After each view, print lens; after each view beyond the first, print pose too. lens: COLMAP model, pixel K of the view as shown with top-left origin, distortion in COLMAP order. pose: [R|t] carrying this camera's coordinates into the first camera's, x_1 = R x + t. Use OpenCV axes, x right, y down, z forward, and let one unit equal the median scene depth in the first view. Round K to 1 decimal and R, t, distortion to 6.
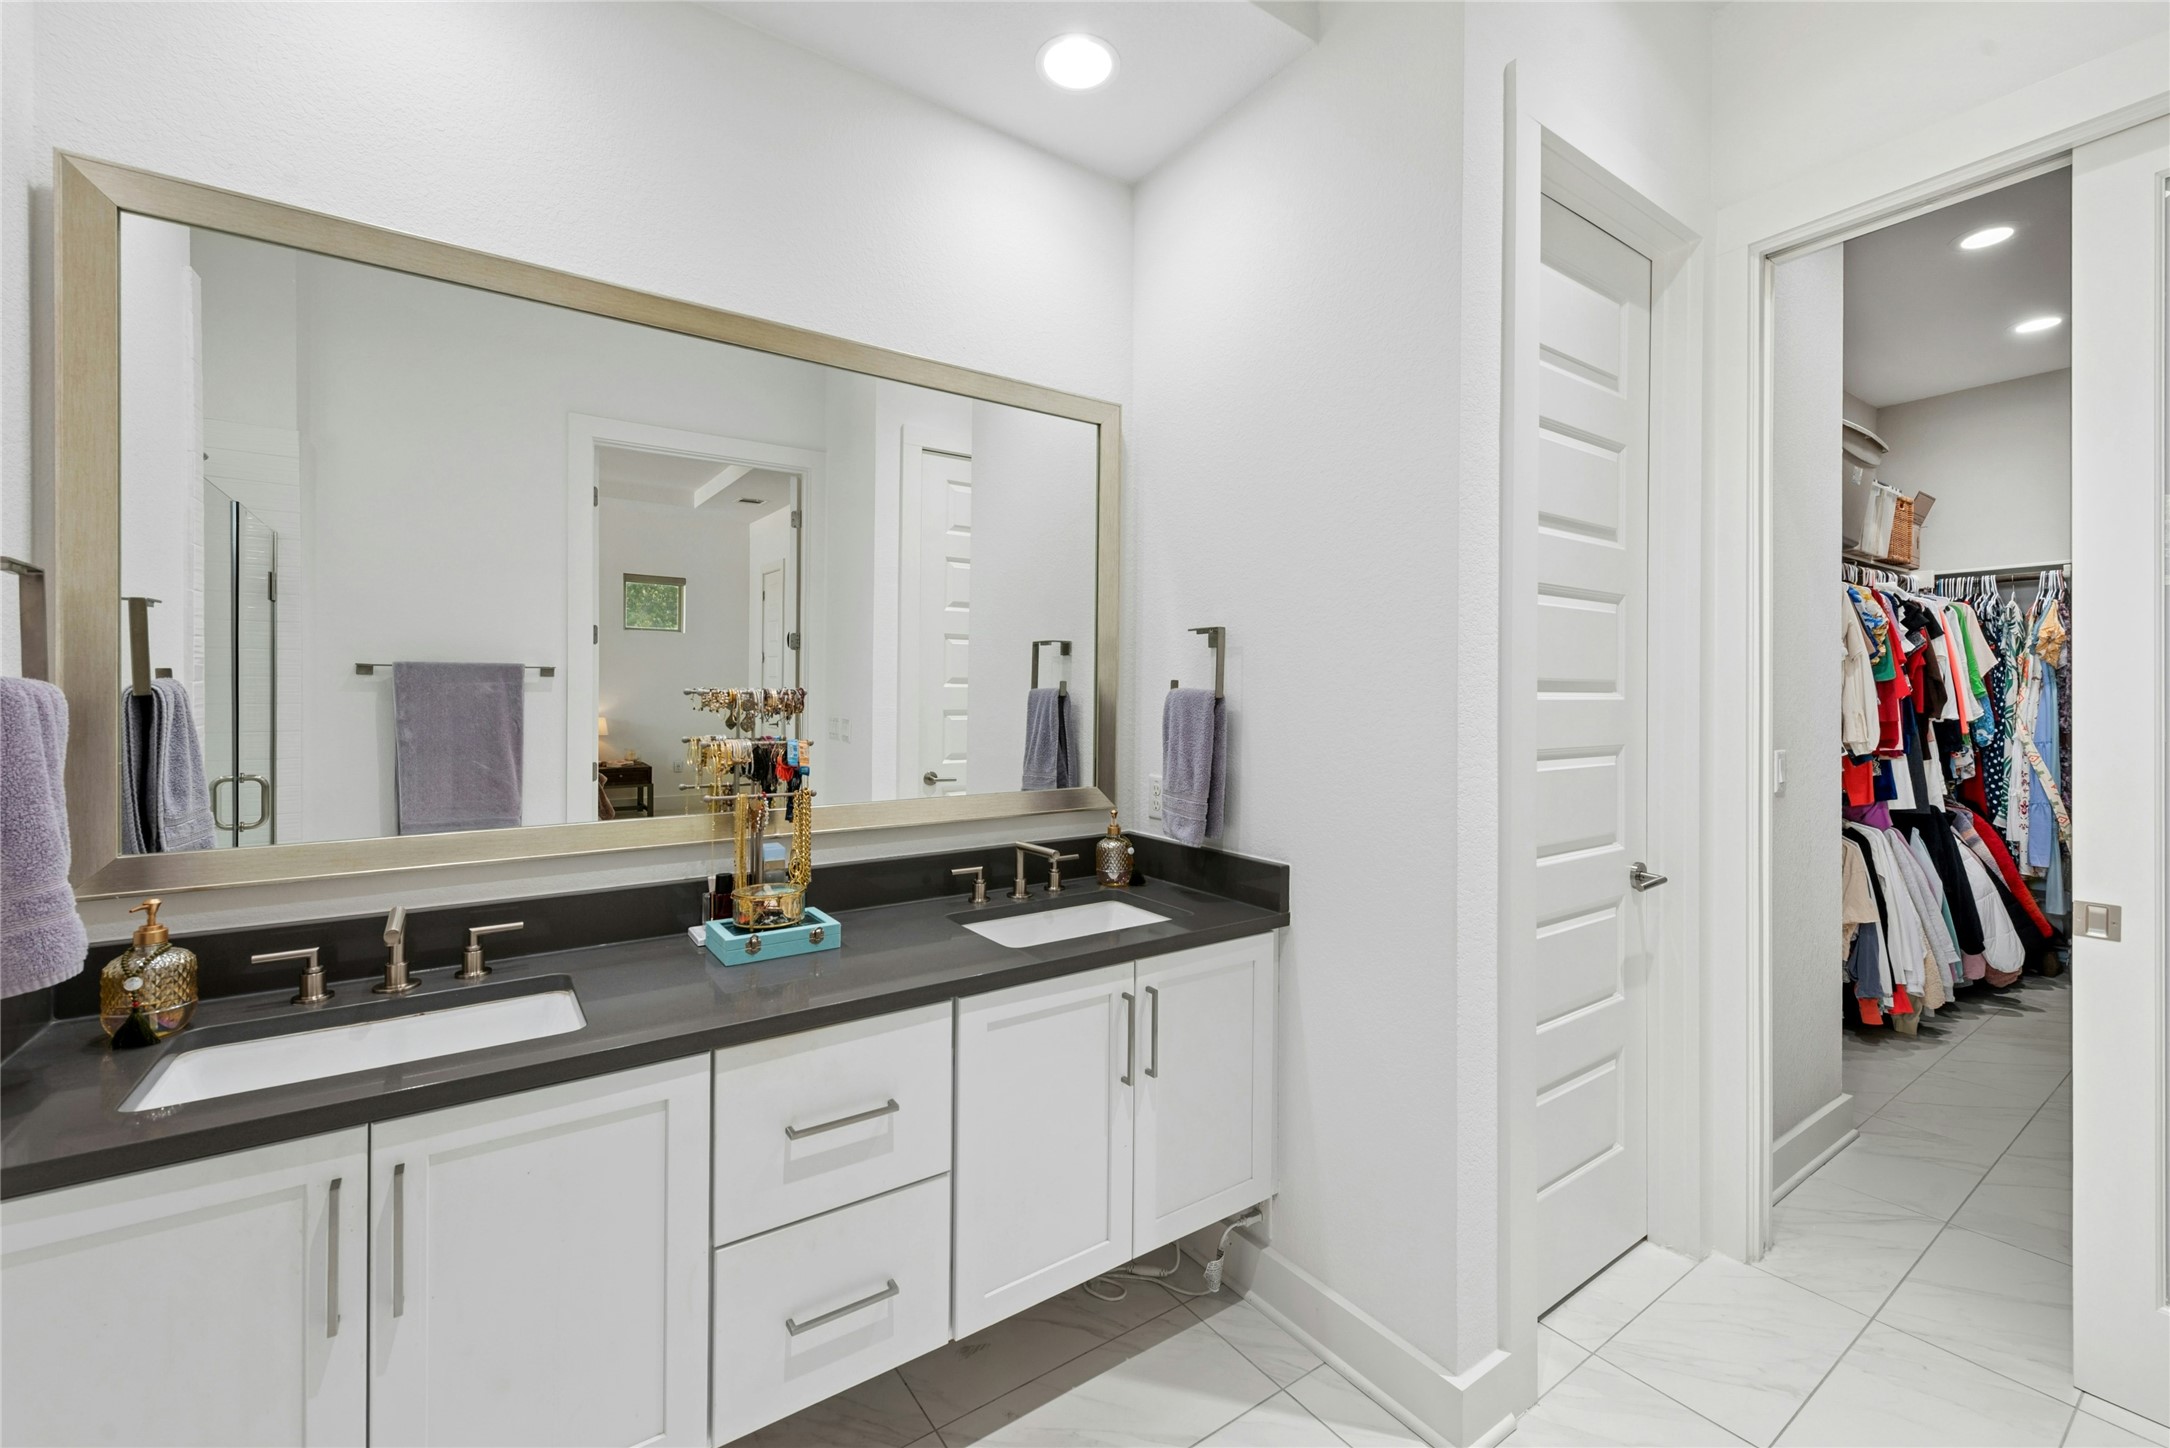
lens RADIAL K [[890.4, 0, 1099.7], [0, 890.4, 705.9], [0, 0, 1]] dist [0.012323, -0.004663]
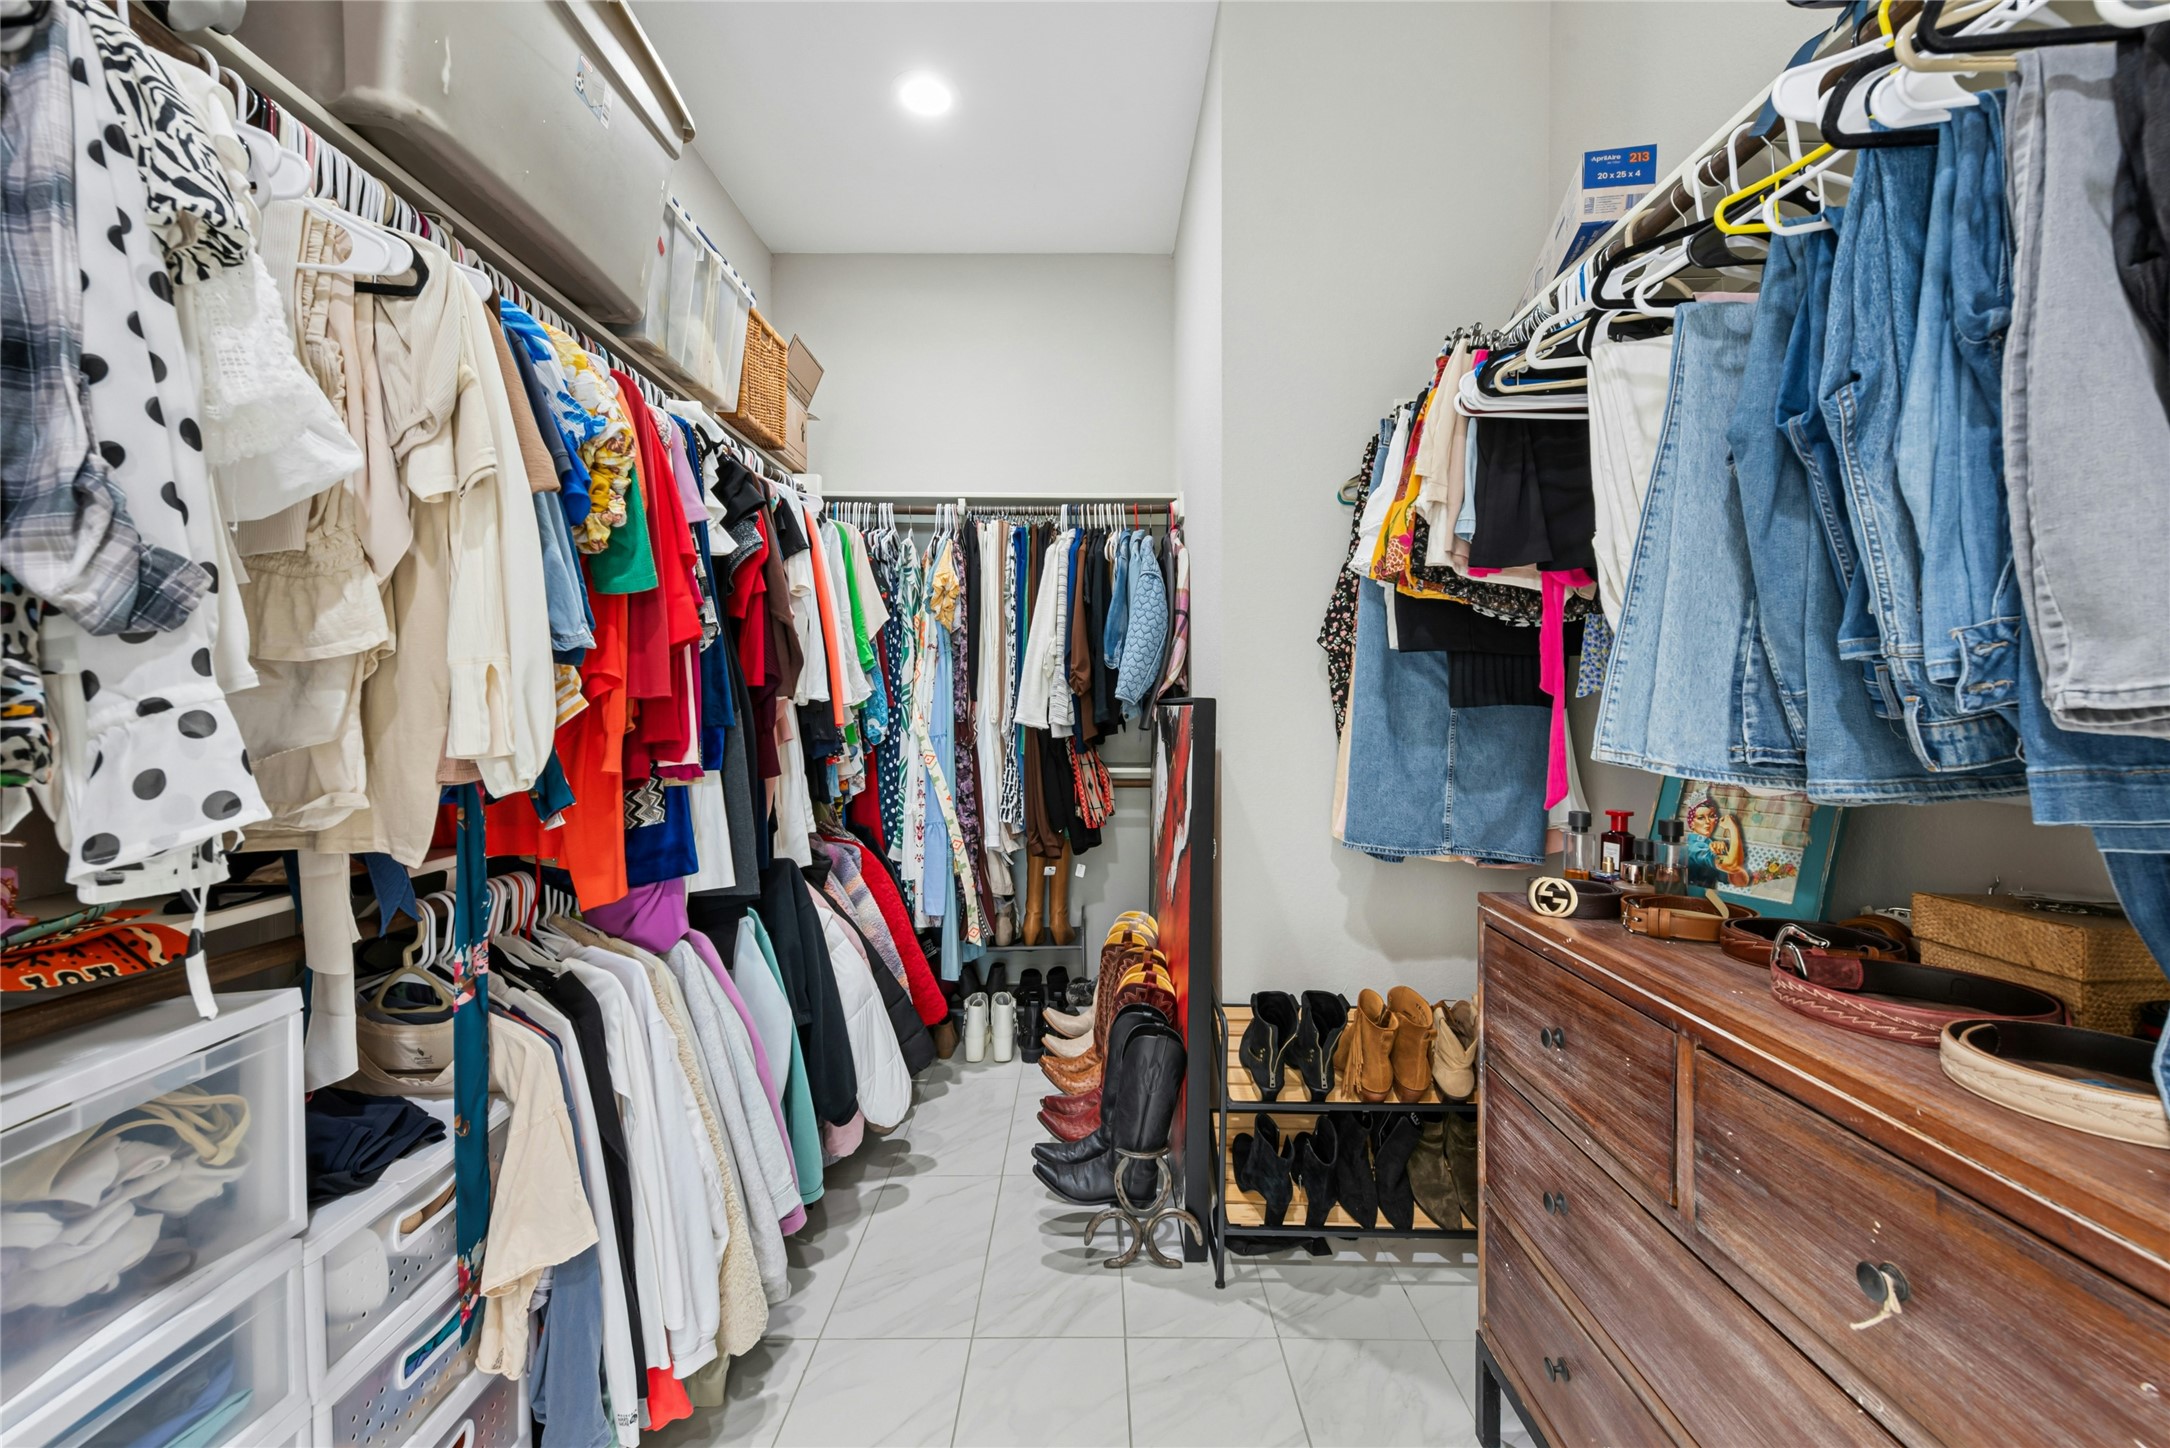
lens RADIAL K [[890.4, 0, 1088.9], [0, 890.4, 724.7], [0, 0, 1]] dist [0.012323, -0.004663]
pose [[0.579630, -0.018698, 0.814665, 0.541278], [0.002851, 0.999777, 0.020918, 0.017355], [-0.814875, -0.009802, 0.579555, 0.490340]]
